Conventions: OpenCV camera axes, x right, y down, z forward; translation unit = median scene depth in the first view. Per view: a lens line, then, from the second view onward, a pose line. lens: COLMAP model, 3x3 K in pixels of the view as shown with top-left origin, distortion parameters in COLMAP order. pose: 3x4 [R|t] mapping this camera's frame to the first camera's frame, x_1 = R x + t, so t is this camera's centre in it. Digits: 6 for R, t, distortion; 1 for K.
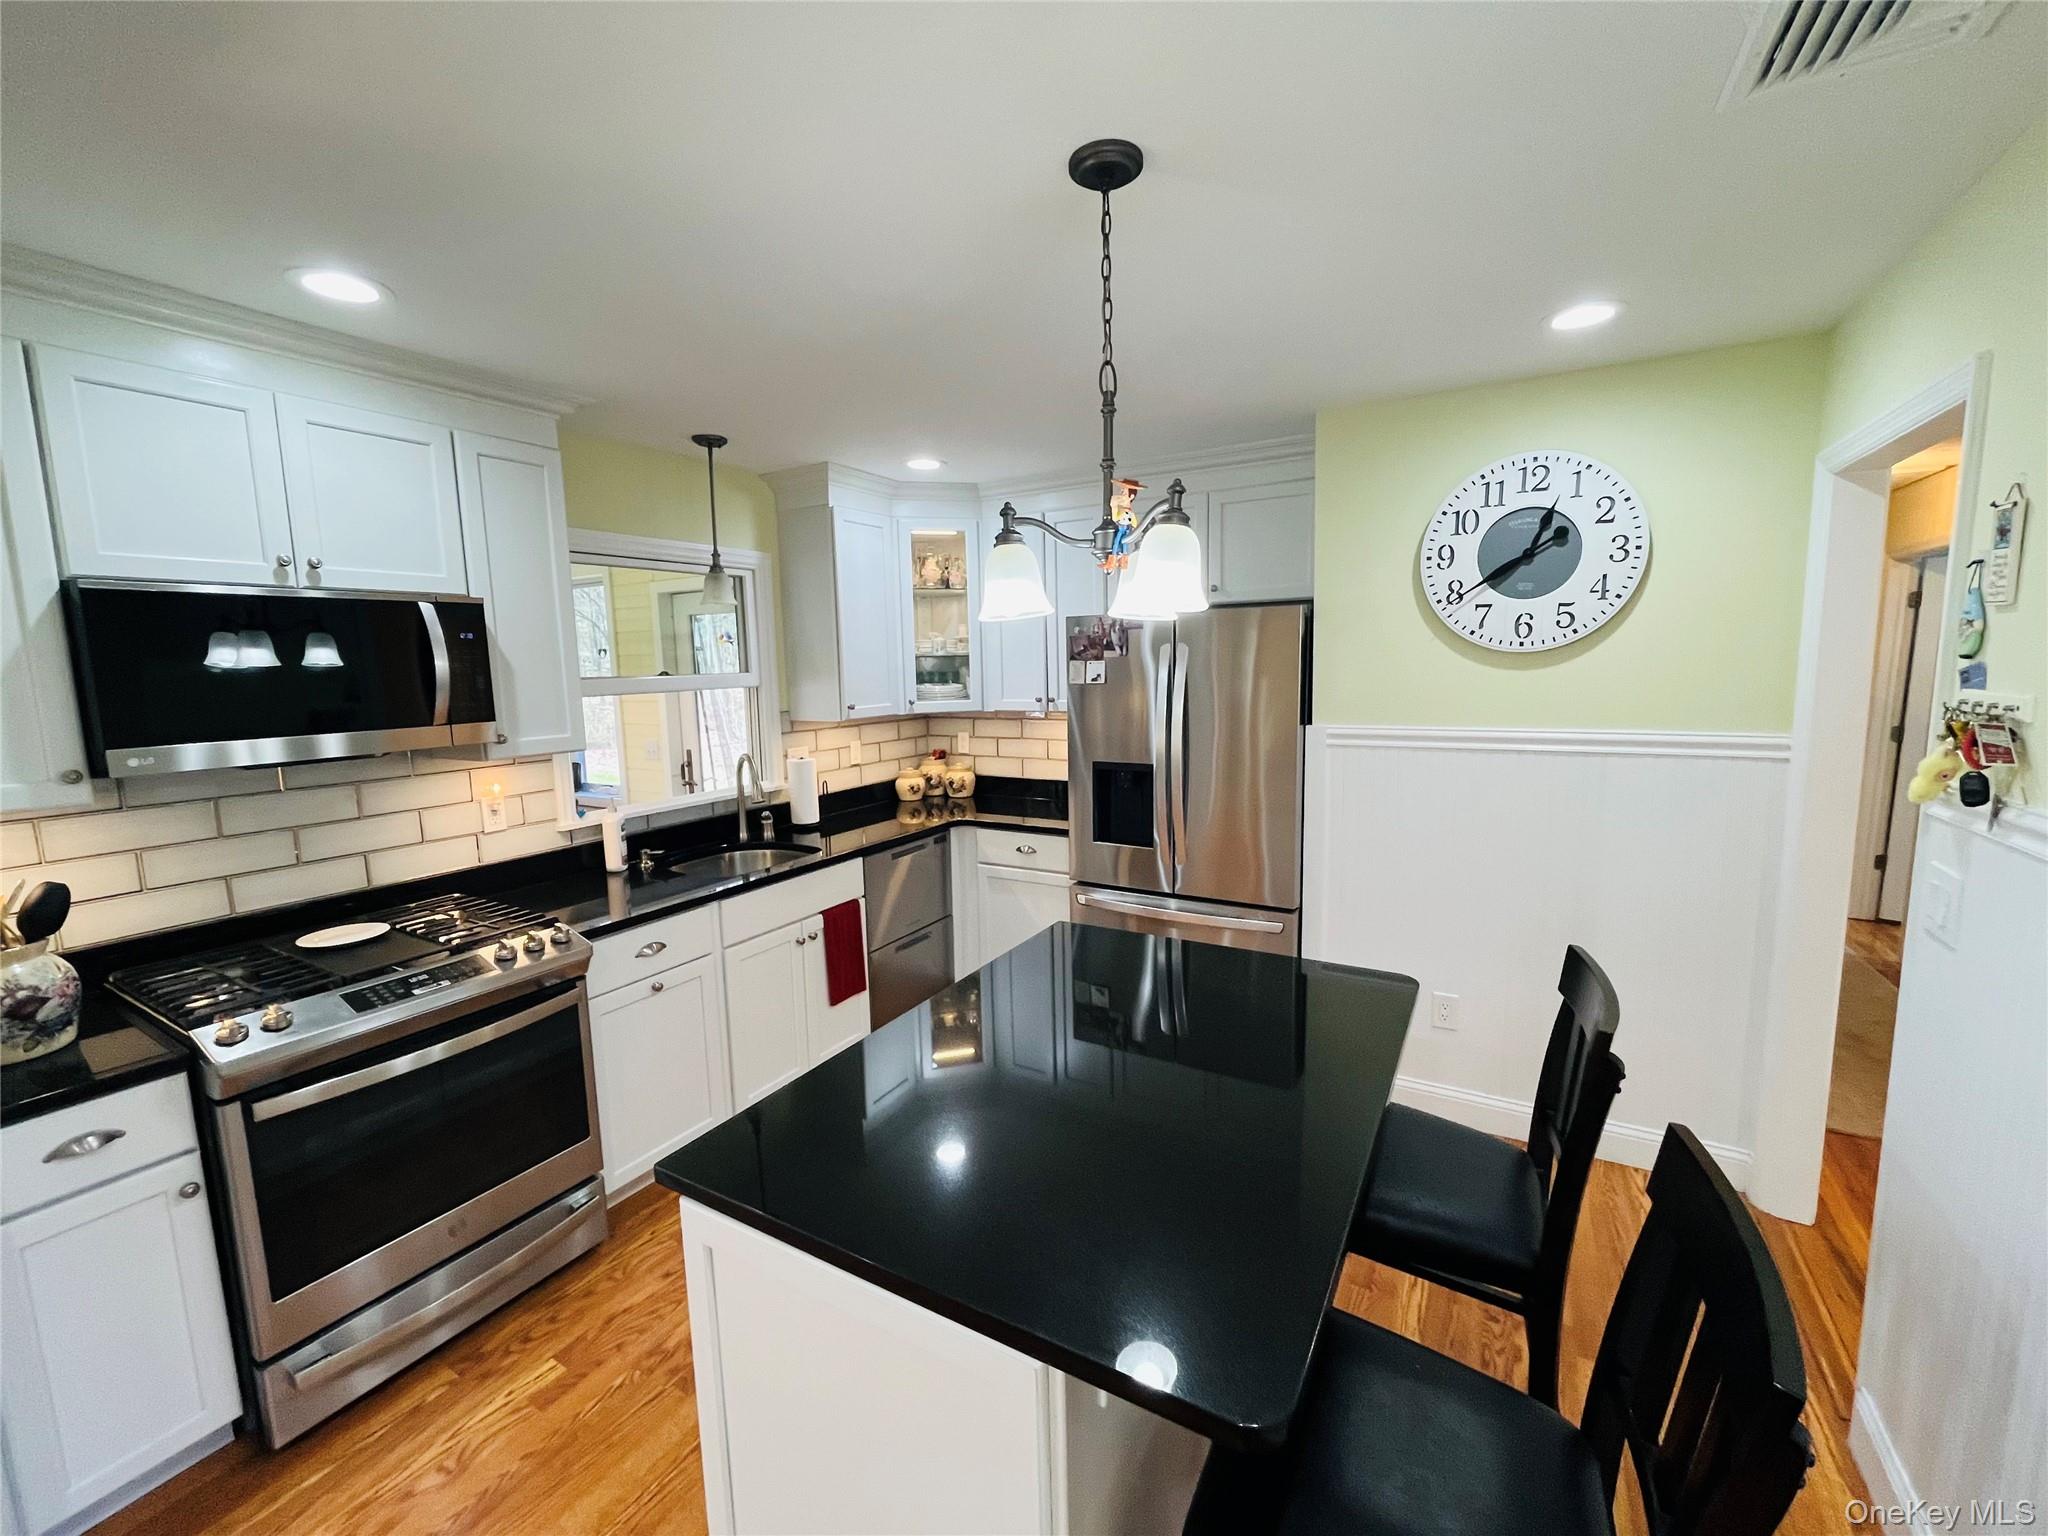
lens RADIAL K [[832.7, 0, 1026.1], [0, 832.7, 771.2], [0, 0, 1]] dist [-0.005631, -0.000921]
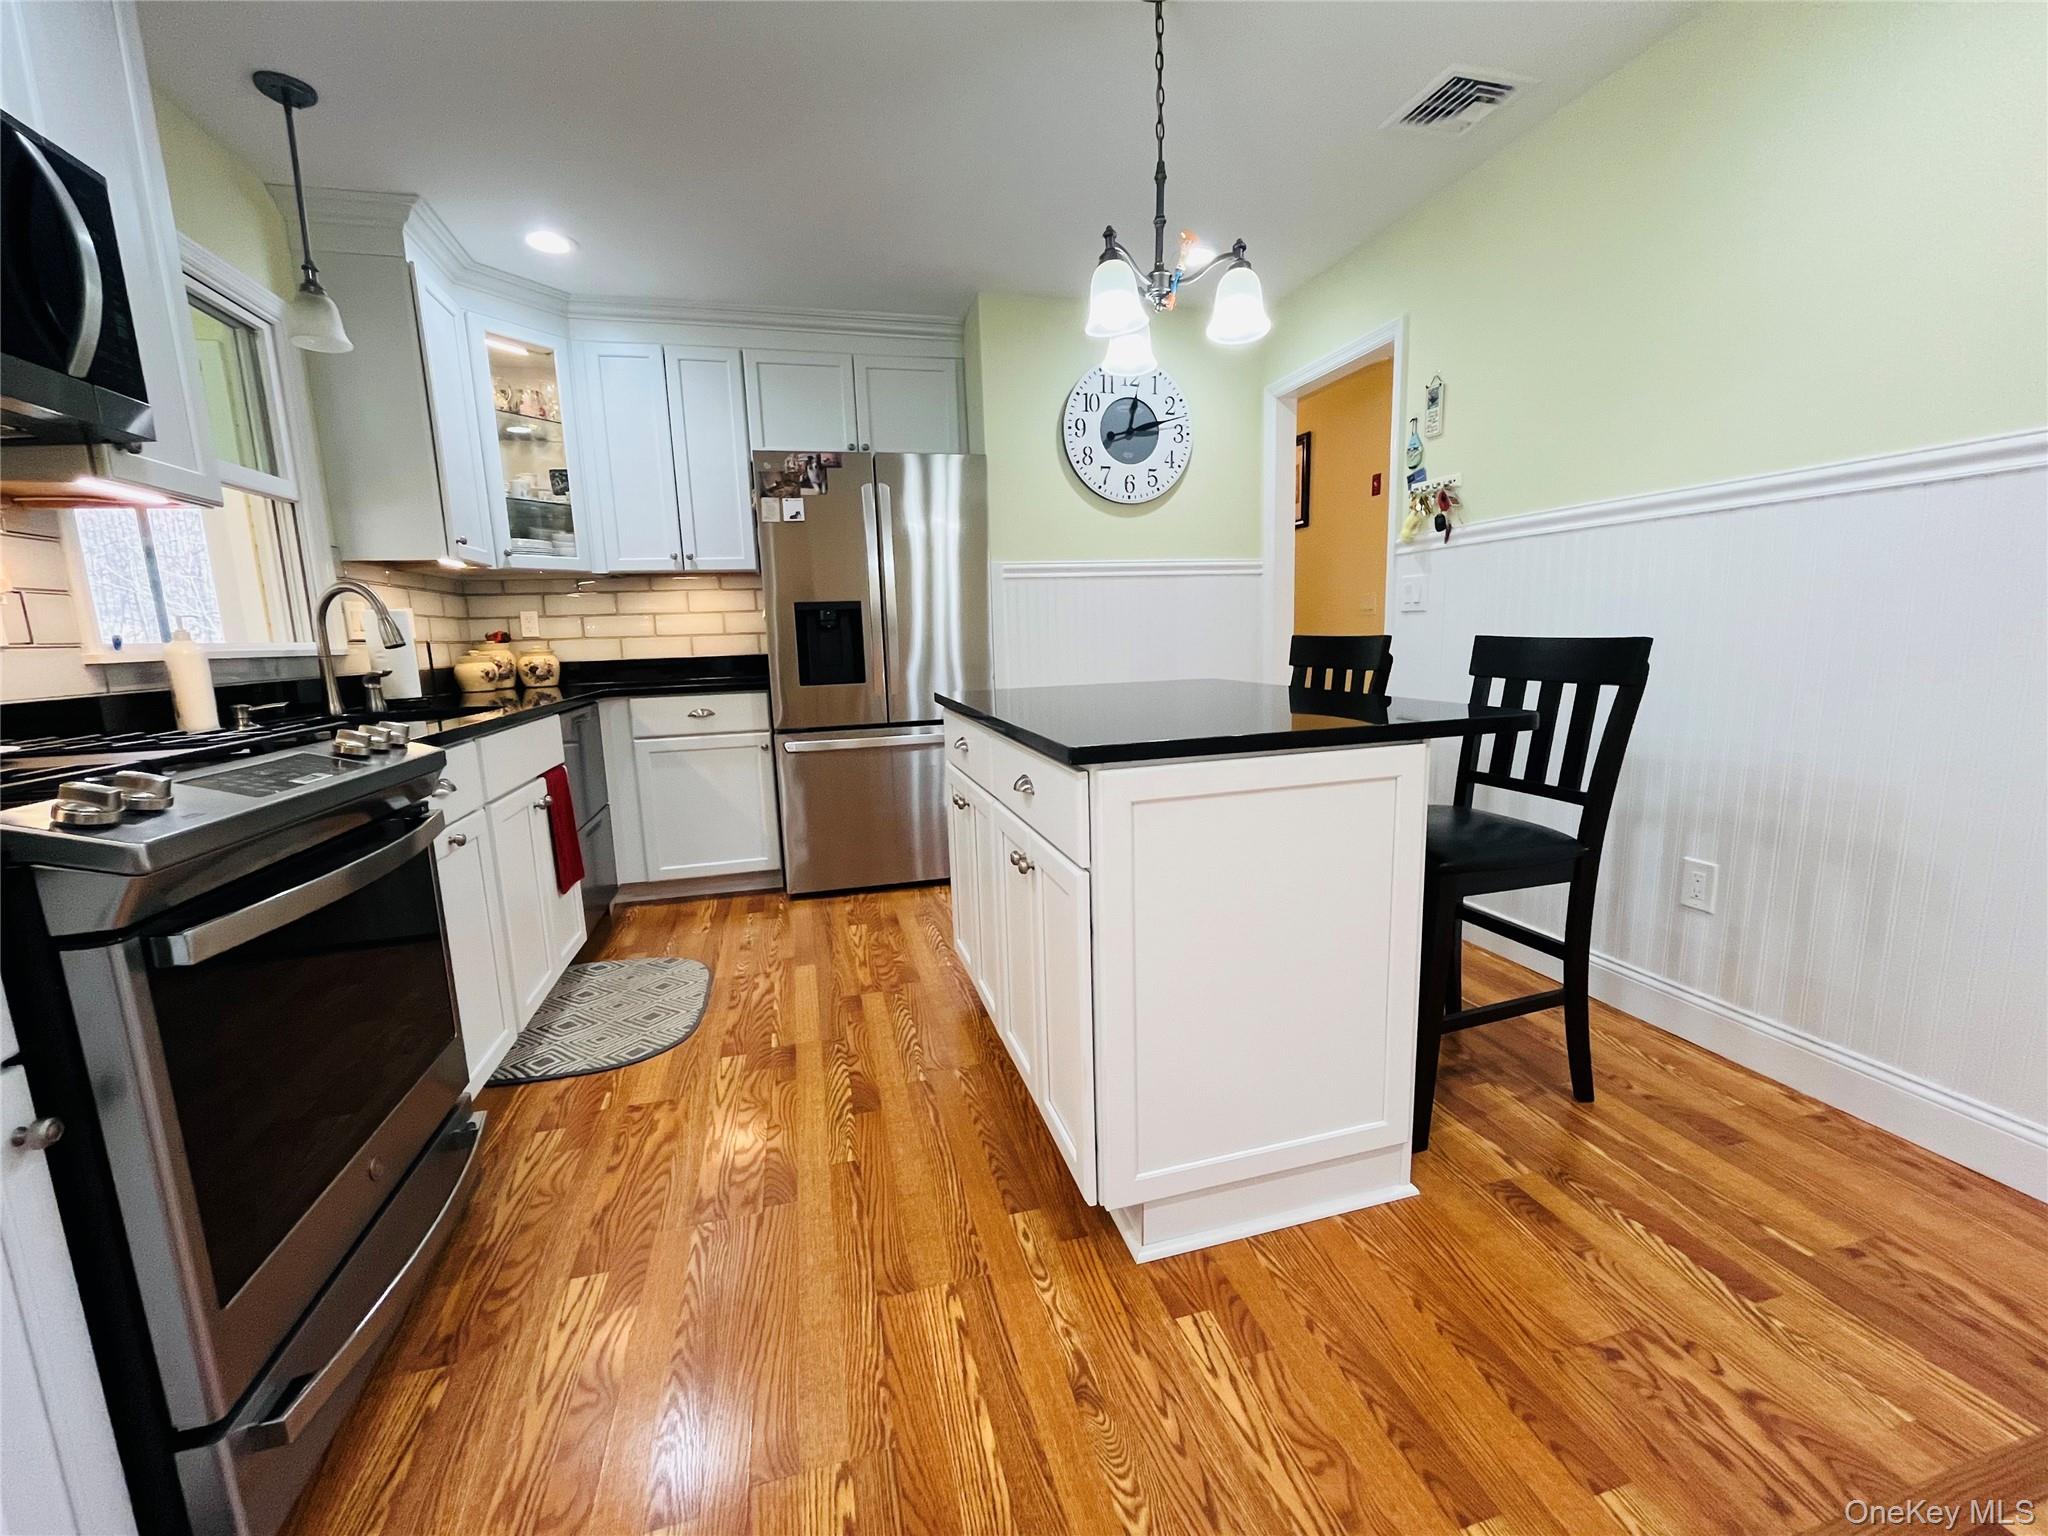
lens RADIAL K [[832.7, 0, 1026.5], [0, 832.7, 765.3], [0, 0, 1]] dist [-0.005631, -0.000921]
pose [[0.702935, -0.116513, 0.701646, -0.557975], [0.112365, 0.992295, 0.052206, 0.201189], [-0.702322, 0.042143, 0.710611, 0.139119]]
